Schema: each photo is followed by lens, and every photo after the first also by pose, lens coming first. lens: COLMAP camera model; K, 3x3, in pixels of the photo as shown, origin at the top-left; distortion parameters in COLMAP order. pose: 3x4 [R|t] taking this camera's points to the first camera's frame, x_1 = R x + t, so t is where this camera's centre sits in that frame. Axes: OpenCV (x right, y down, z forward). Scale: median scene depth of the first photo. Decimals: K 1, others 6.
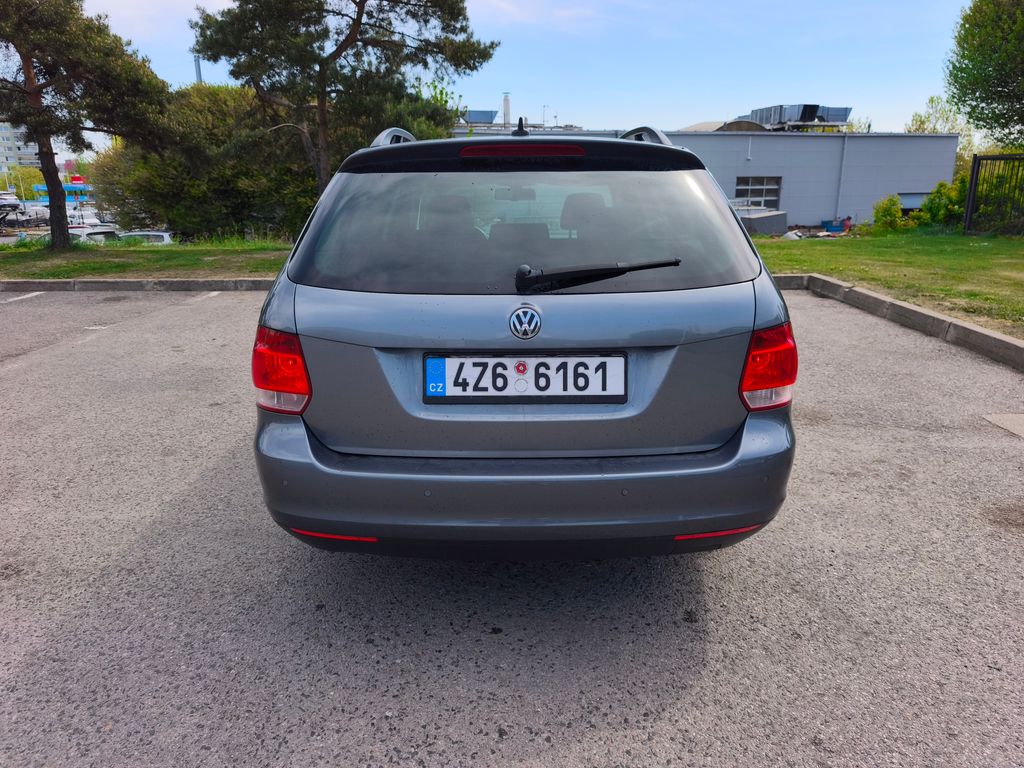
lens RADIAL K [[716.3, 0, 512.0], [0, 716.3, 384.0], [0, 0, 1]] dist [0.004453, -0.004209]
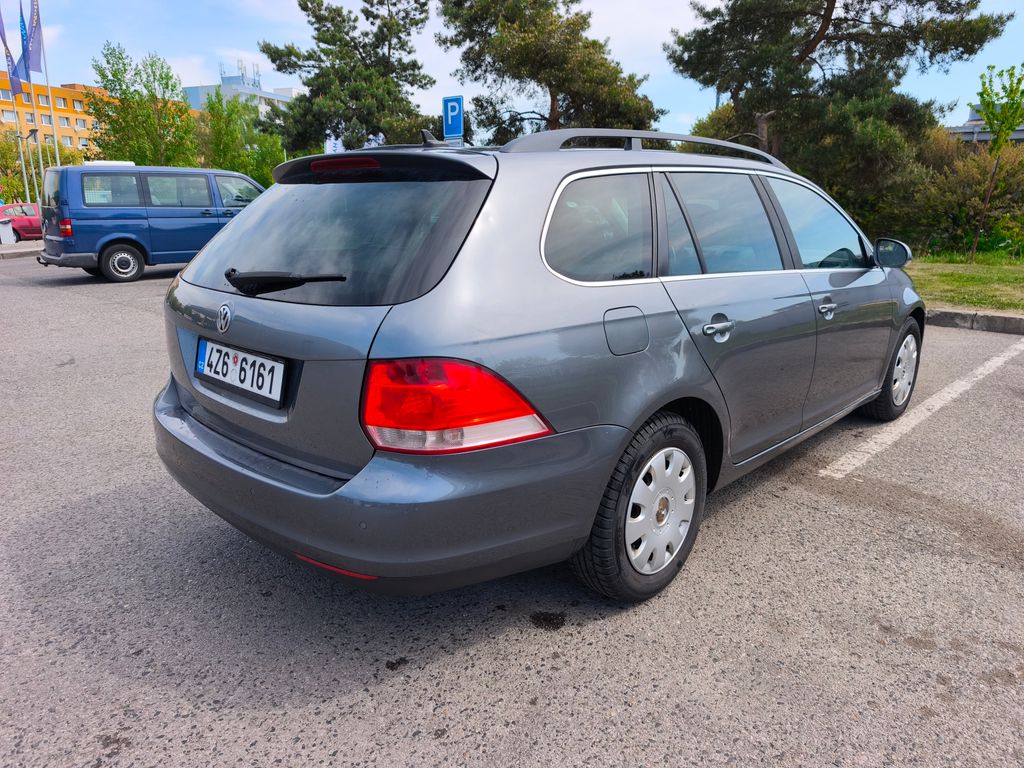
lens RADIAL K [[716.3, 0, 512.0], [0, 716.3, 384.0], [0, 0, 1]] dist [0.004453, -0.004209]
pose [[0.719668, 0.175585, -0.671750, 1.076645], [-0.183671, 0.981174, 0.059691, -0.130514], [0.669584, 0.080424, 0.738369, 0.459858]]
